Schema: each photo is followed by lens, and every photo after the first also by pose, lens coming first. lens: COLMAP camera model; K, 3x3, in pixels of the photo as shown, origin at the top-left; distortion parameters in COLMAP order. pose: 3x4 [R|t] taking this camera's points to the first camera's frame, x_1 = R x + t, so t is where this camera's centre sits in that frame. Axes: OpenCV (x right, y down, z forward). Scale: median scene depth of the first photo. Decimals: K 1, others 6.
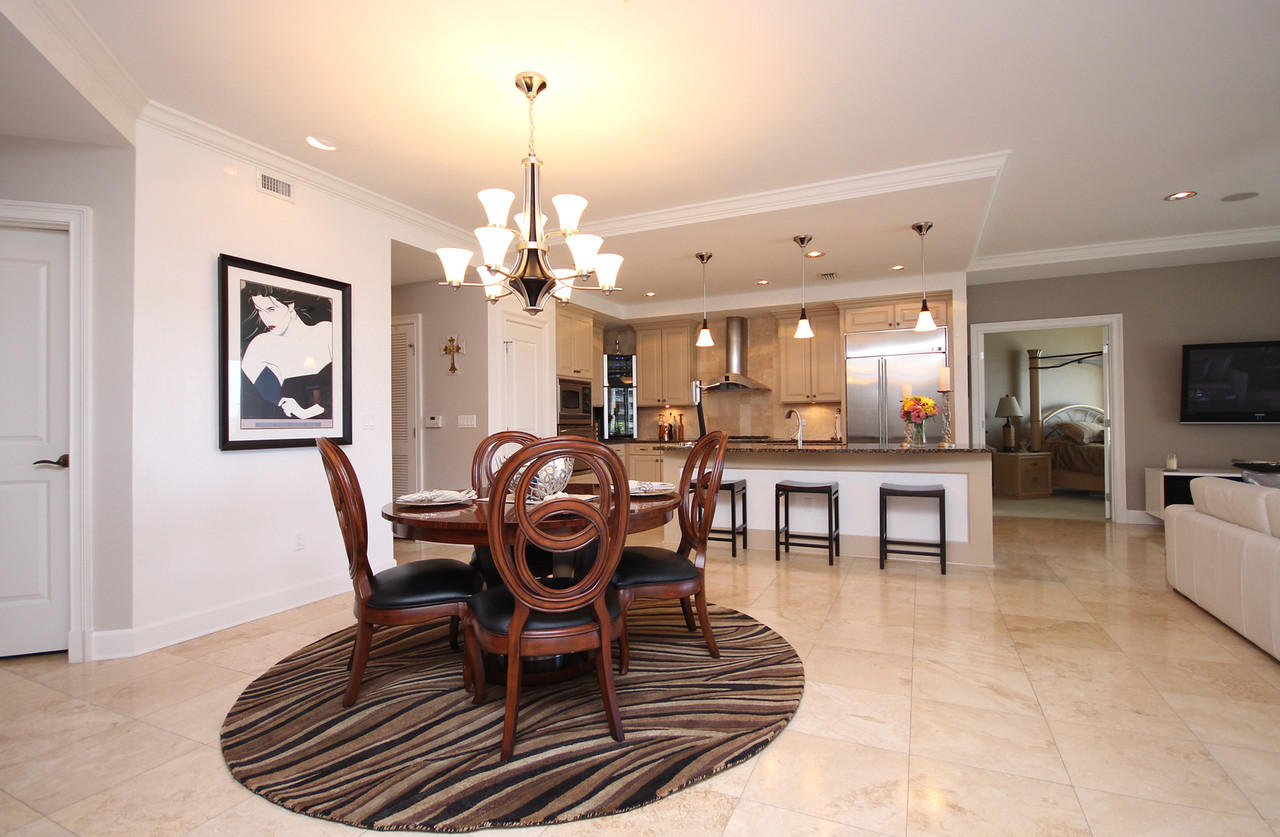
lens RADIAL K [[607.4, 0, 645.9], [0, 607.4, 416.4], [0, 0, 1]] dist [-0.001309, -0.001724]
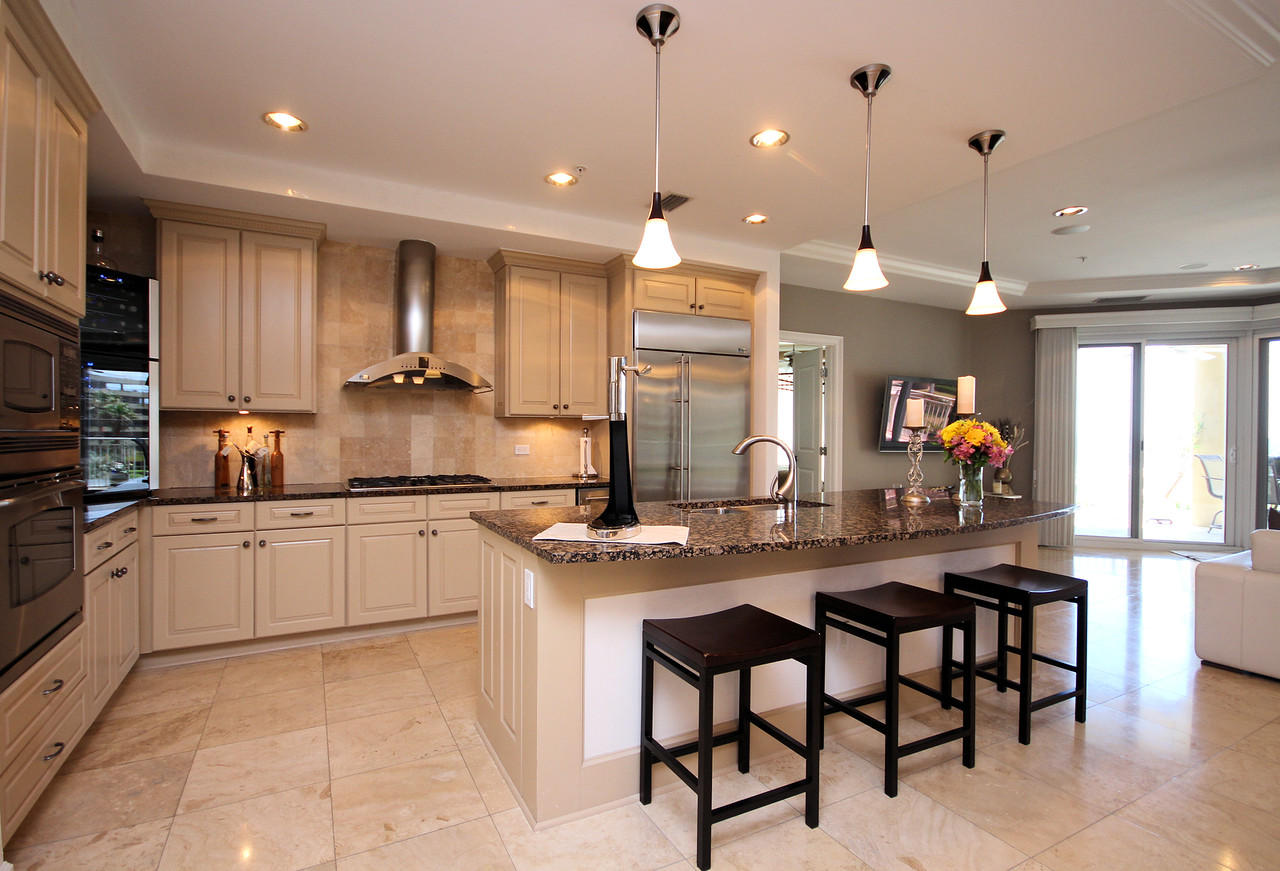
lens RADIAL K [[607.3, 0, 618.6], [0, 607.3, 436.4], [0, 0, 1]] dist [-0.001641, -0.004496]
pose [[0.620811, 0.008512, 0.783914, -0.193765], [-0.021425, 0.999752, 0.006111, -0.010827], [-0.783668, -0.020589, 0.620839, 0.722535]]
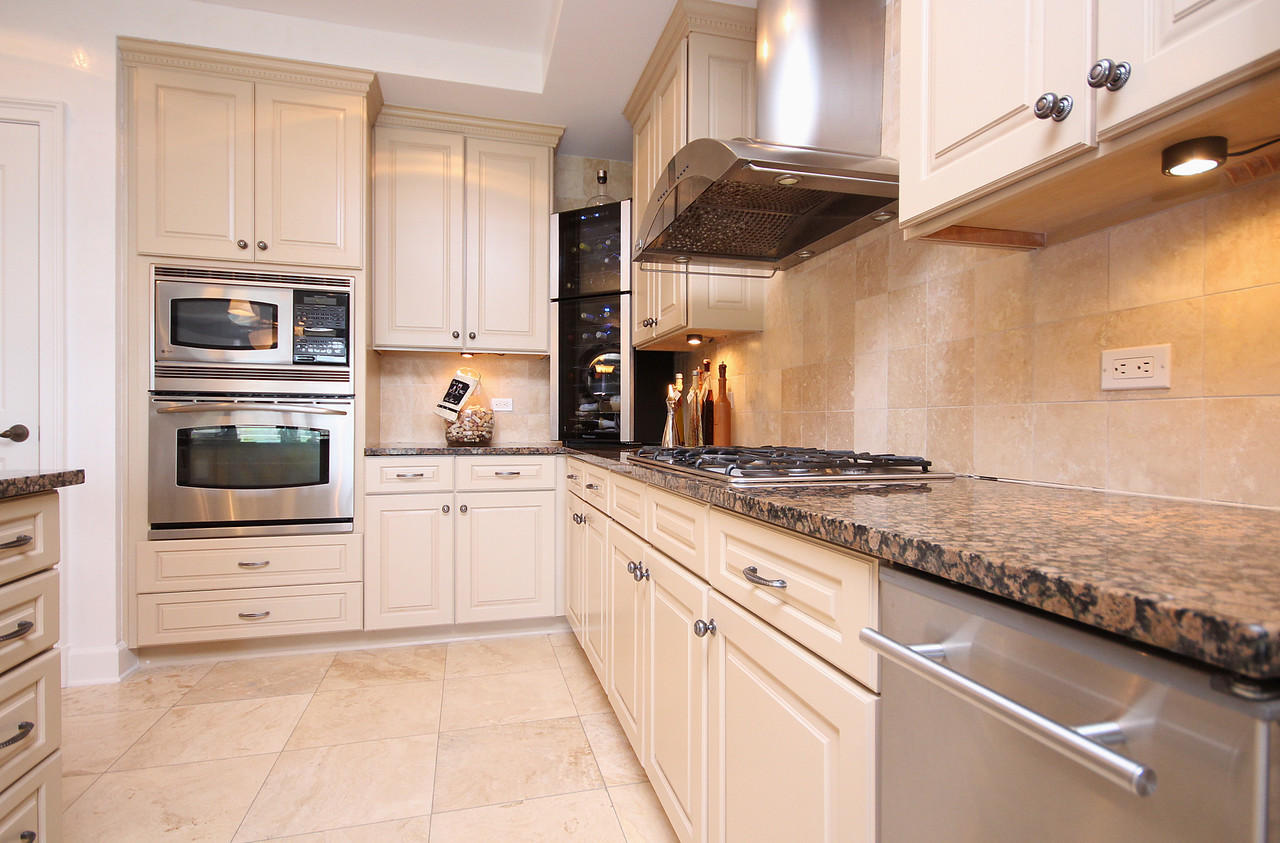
lens RADIAL K [[656.3, 0, 646.9], [0, 656.3, 425.5], [0, 0, 1]] dist [0.005724, -0.000651]
pose [[0.640702, 0.019132, -0.767551, 0.383365], [-0.004391, 0.999764, 0.021255, 0.025734], [0.767777, -0.010248, 0.640635, 1.073168]]
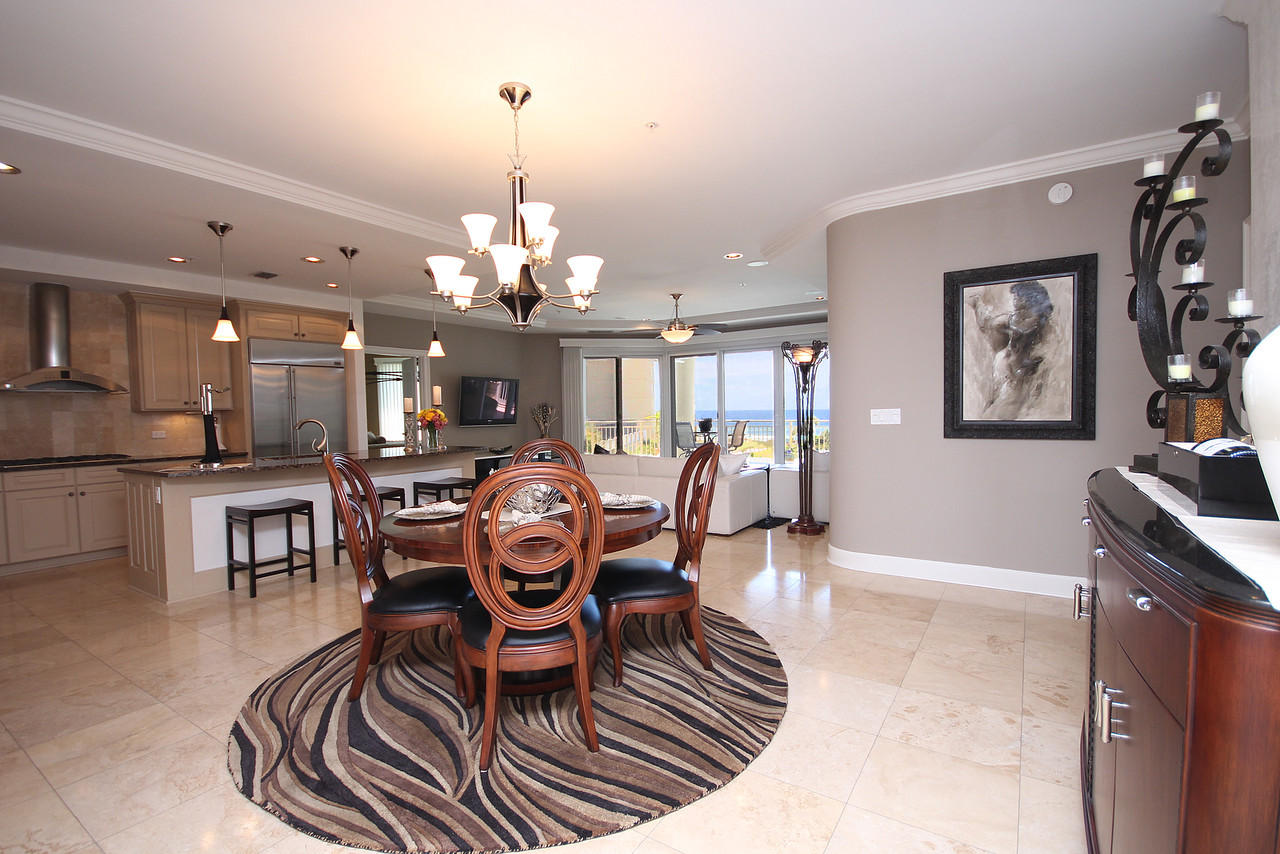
lens RADIAL K [[590.9, 0, 637.1], [0, 590.9, 430.6], [0, 0, 1]] dist [0.003002, -0.005505]
pose [[0.160294, -0.025059, 0.986751, -0.540527], [0.009132, 0.999673, 0.023904, -0.010608], [-0.987027, 0.005179, 0.160471, 0.315683]]
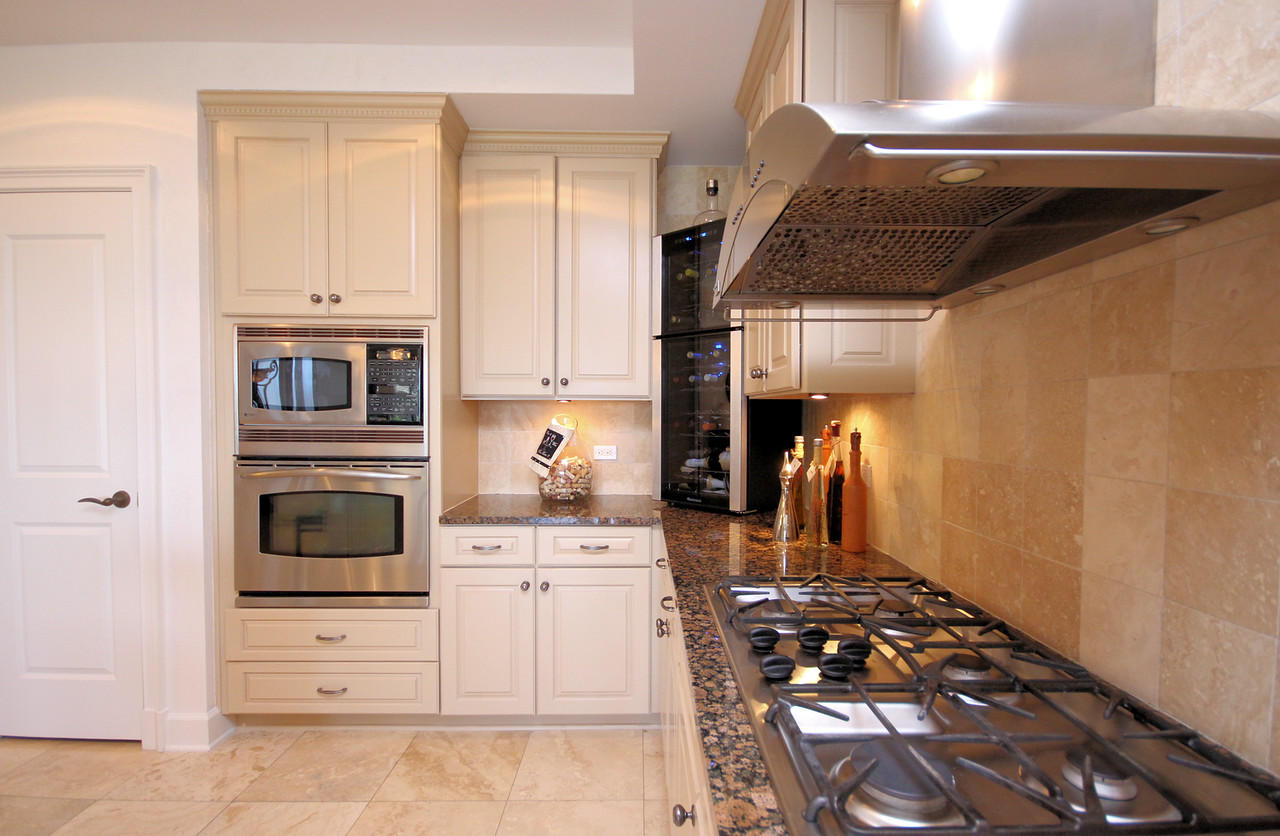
lens RADIAL K [[603.8, 0, 648.4], [0, 603.8, 431.2], [0, 0, 1]] dist [0.000179, -0.003139]
pose [[0.427676, 0.041408, -0.902983, 0.302392], [-0.001295, 0.998977, 0.045196, -0.019518], [0.903931, -0.018160, 0.427292, 1.174499]]
